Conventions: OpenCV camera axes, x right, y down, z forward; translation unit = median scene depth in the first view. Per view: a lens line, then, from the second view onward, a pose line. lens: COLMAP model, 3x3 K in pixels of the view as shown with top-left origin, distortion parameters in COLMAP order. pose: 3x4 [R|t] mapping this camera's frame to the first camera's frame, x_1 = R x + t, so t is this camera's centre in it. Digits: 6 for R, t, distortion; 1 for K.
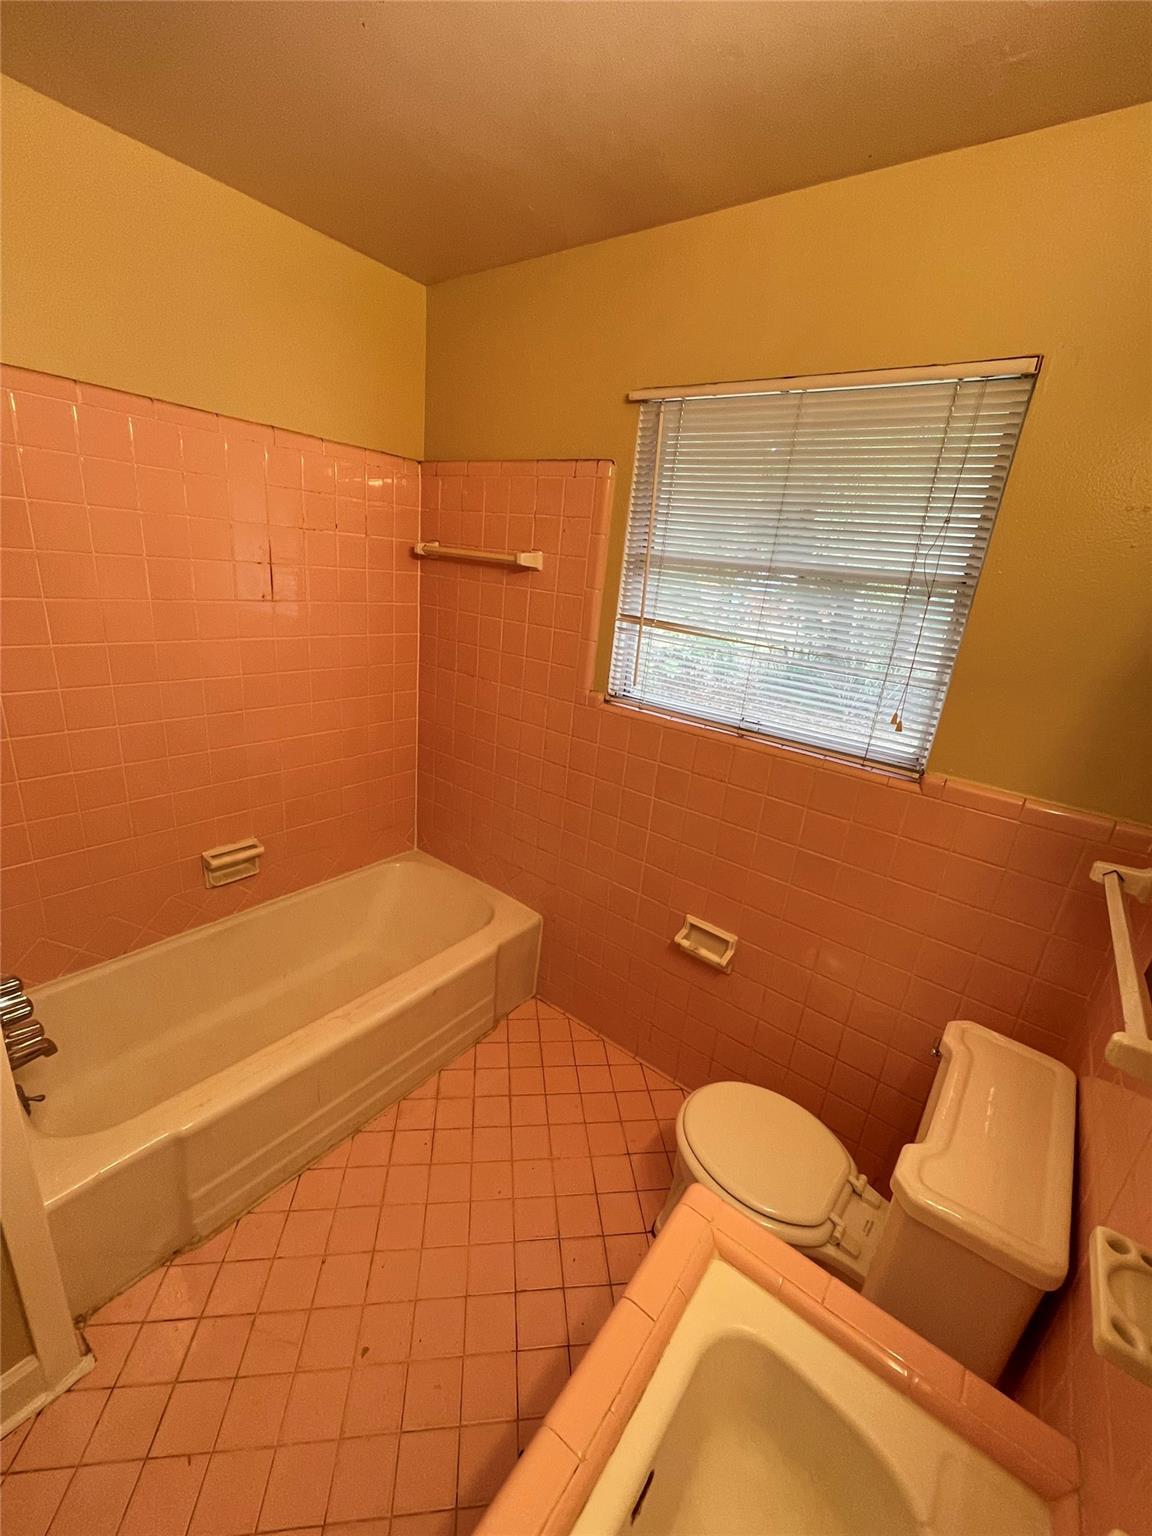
lens RADIAL K [[620.3, 0, 575.7], [0, 620.3, 767.9], [0, 0, 1]] dist [-0.002640, 0.000798]
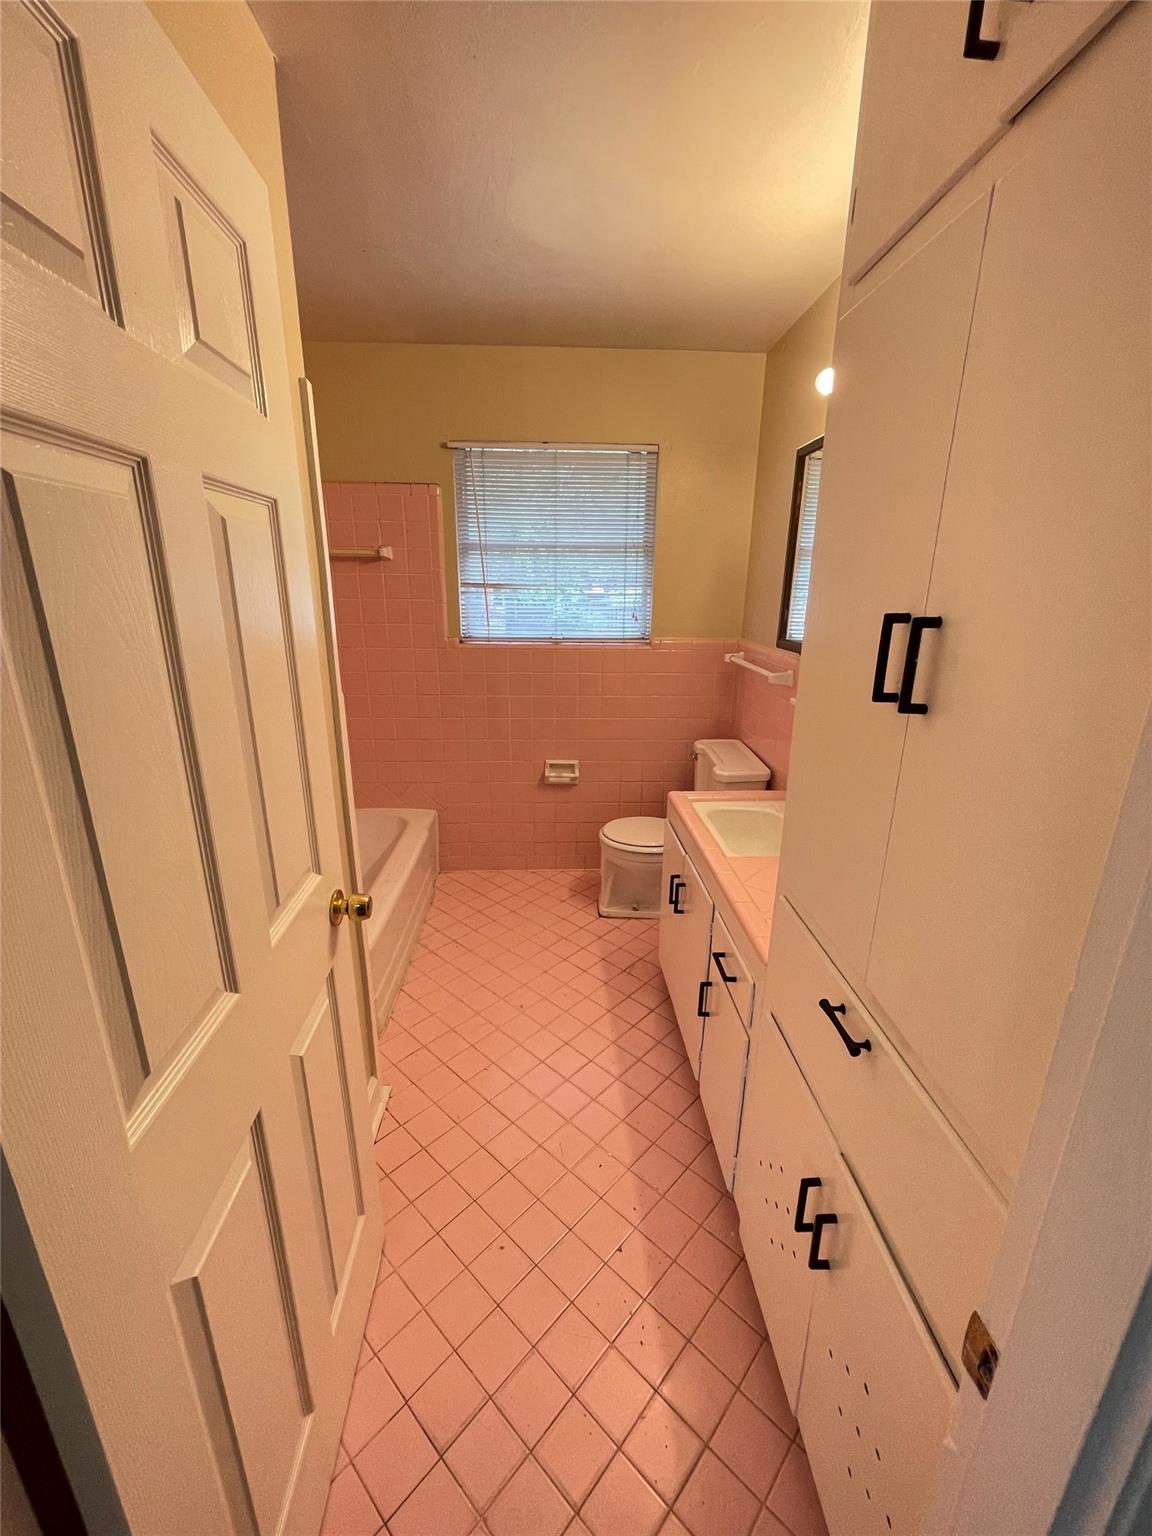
lens RADIAL K [[620.3, 0, 575.3], [0, 620.3, 761.5], [0, 0, 1]] dist [-0.002640, 0.000798]
pose [[0.772058, -0.273395, 0.573744, -0.742815], [0.260529, 0.959557, 0.106658, 0.090507], [-0.579699, 0.067131, 0.812060, -0.401794]]
